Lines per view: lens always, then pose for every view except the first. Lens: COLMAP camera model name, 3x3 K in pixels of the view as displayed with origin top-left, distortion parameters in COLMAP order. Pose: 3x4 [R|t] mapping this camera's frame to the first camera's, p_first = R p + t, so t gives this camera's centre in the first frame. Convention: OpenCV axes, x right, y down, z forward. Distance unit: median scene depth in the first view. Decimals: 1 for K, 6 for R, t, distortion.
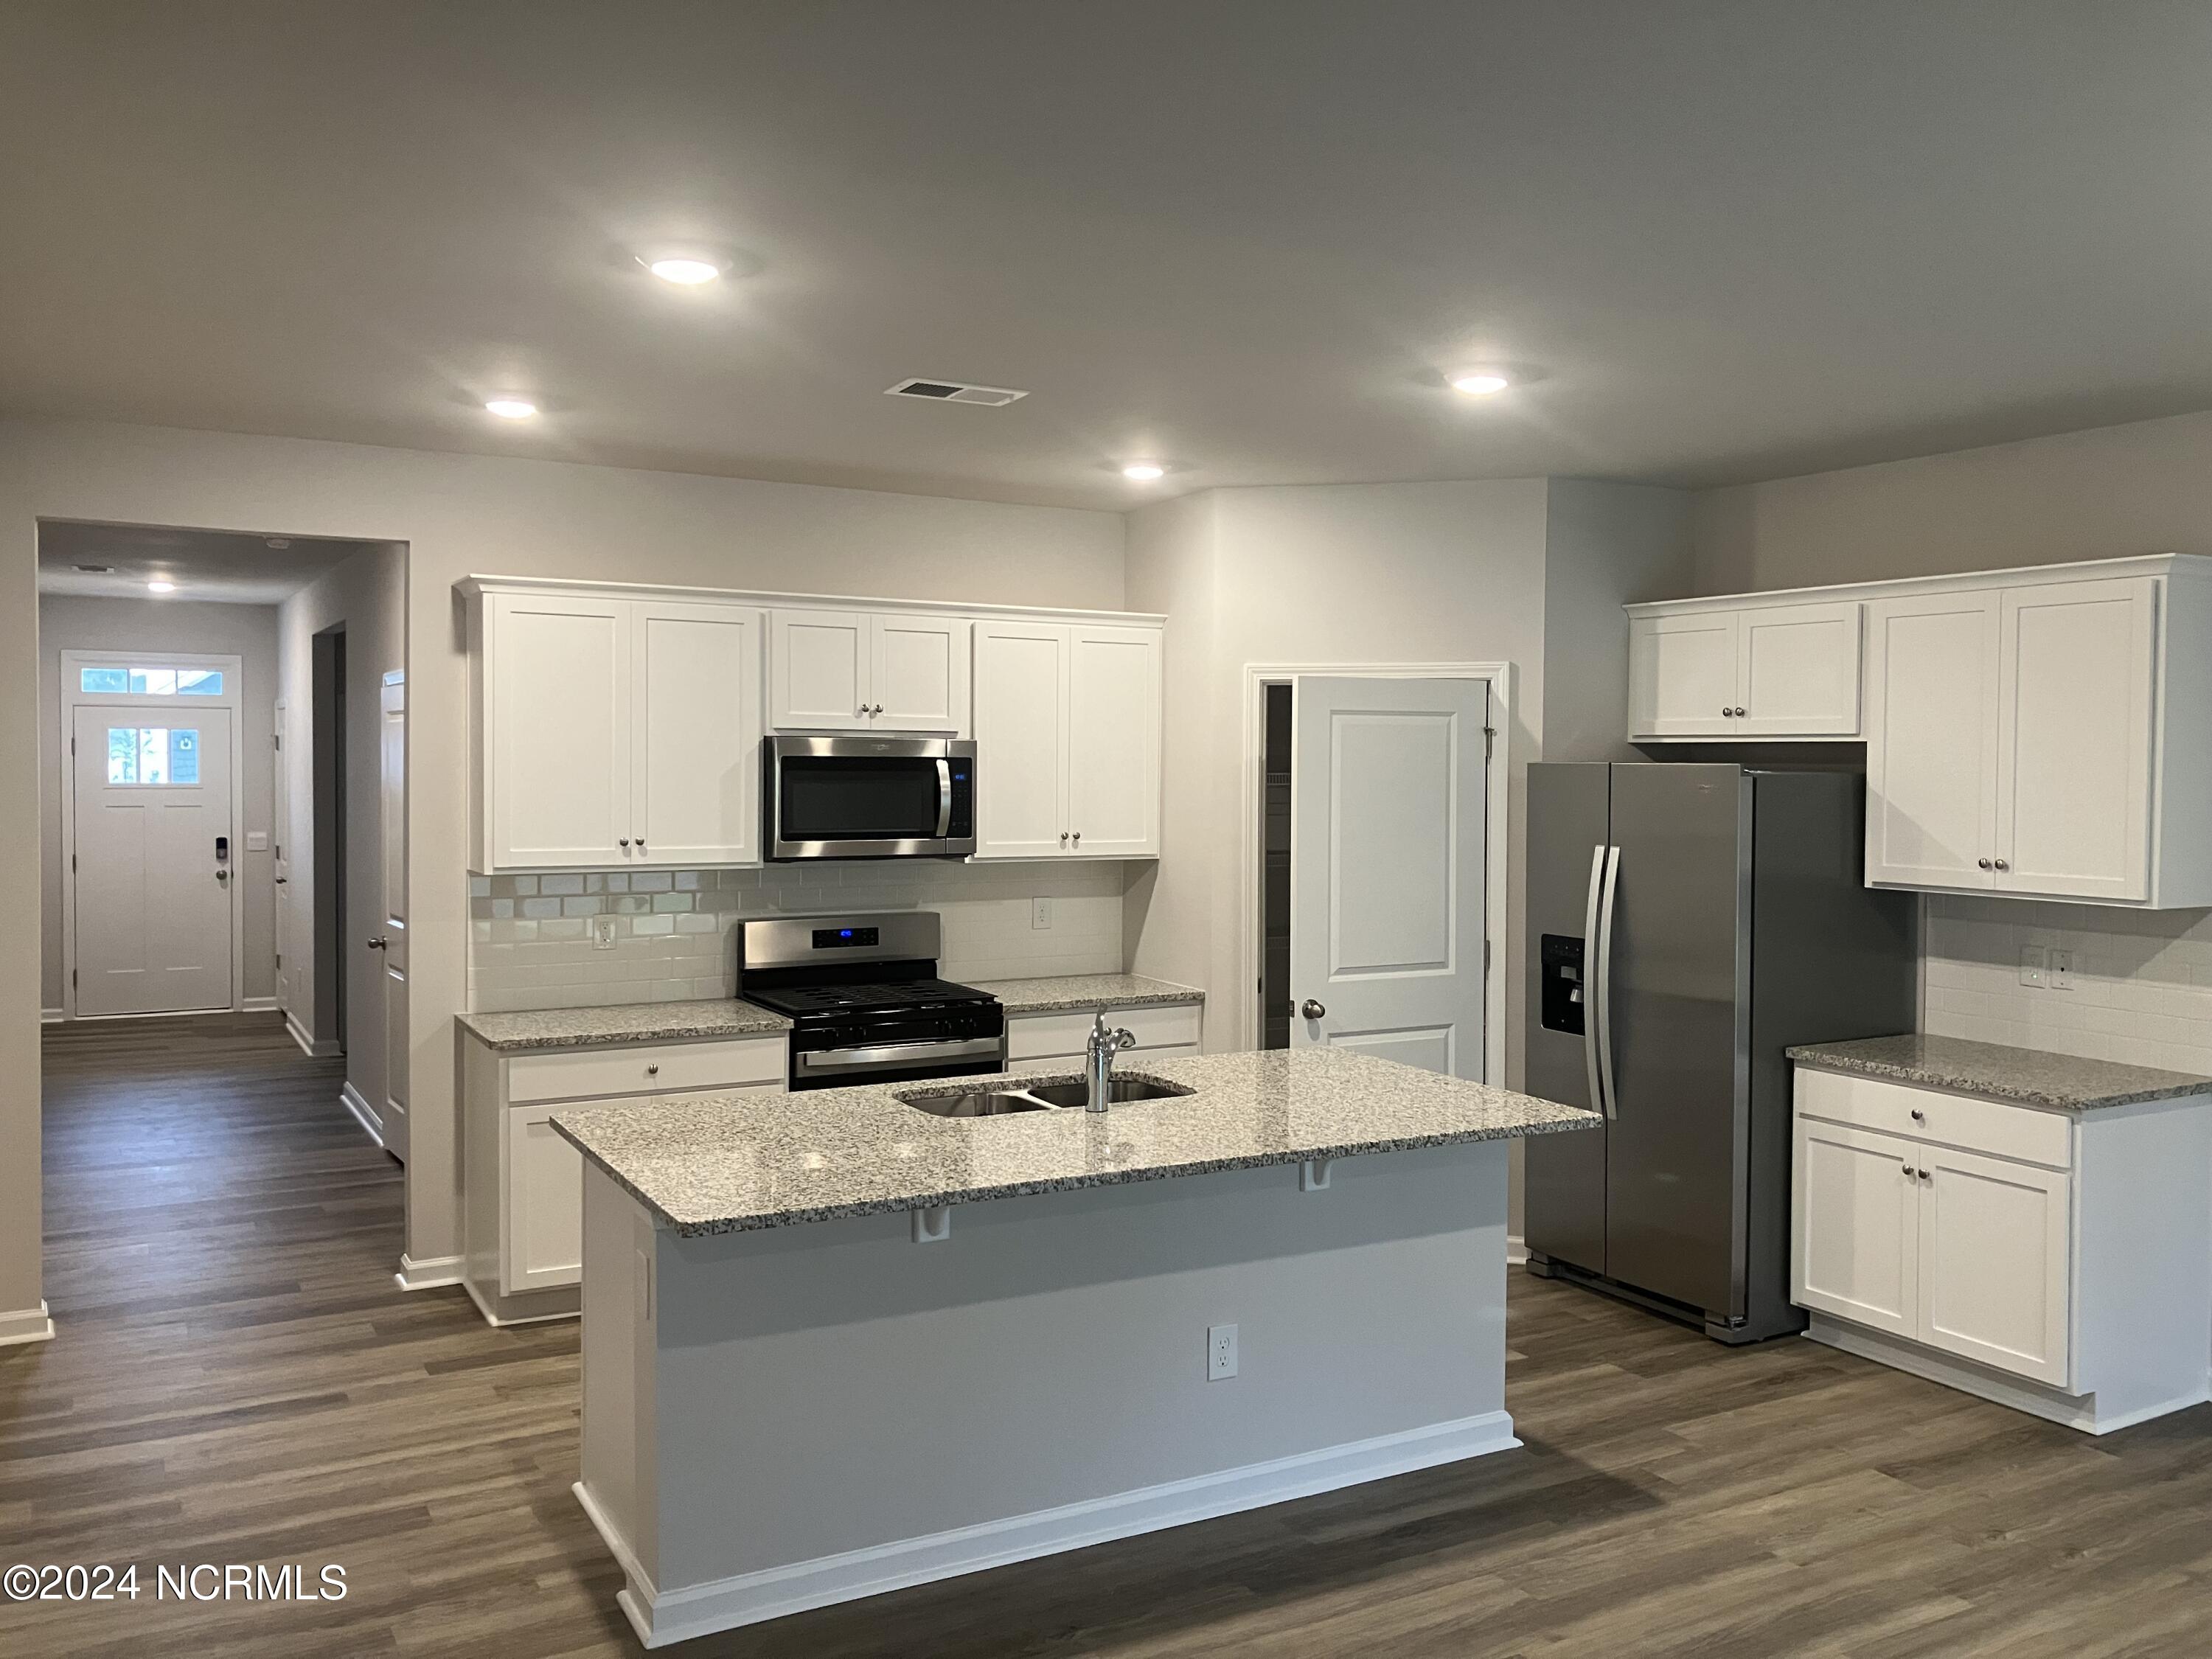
lens RADIAL K [[1783.3, 0, 1106.0], [0, 1783.3, 829.5], [0, 0, 1]] dist [0.095716, -0.122191]
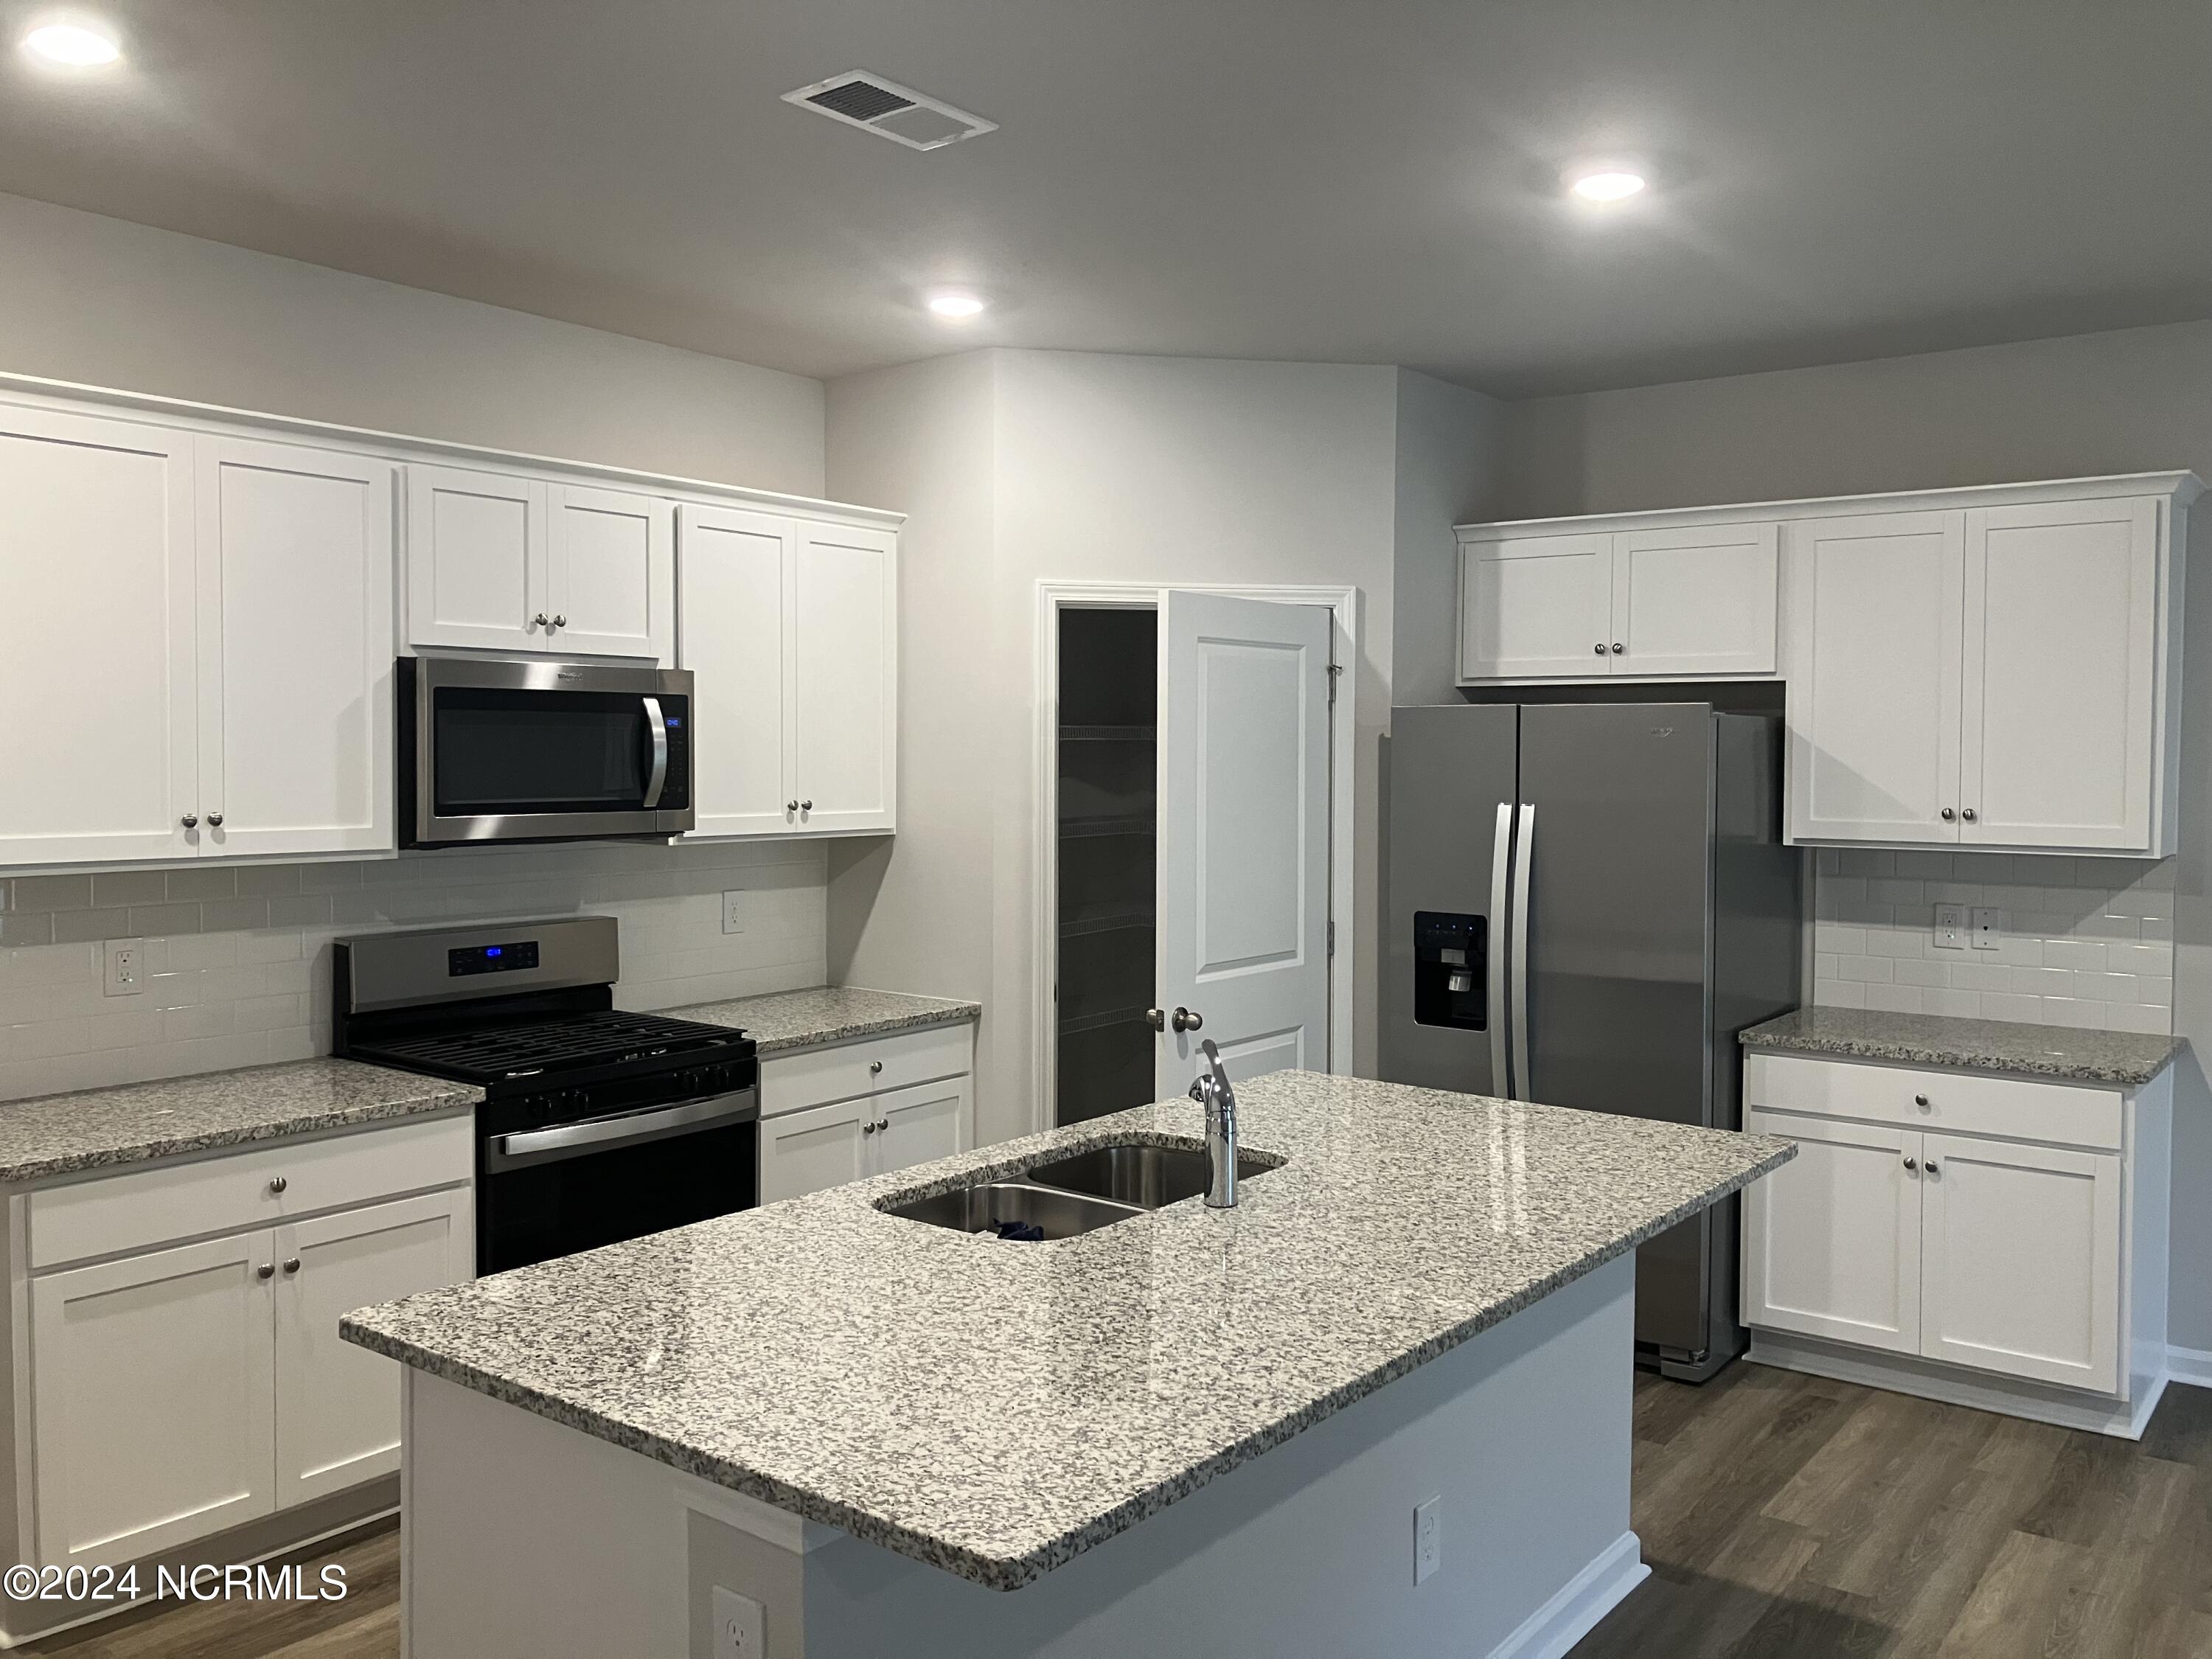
lens RADIAL K [[1806.7, 0, 1107.8], [0, 1806.7, 819.5], [0, 0, 1]] dist [0.015400, 0.002803]
pose [[0.917986, -0.017752, 0.396214, -0.229609], [0.016526, 0.999842, 0.006508, 0.007765], [-0.396267, 0.000574, 0.918135, 0.305170]]
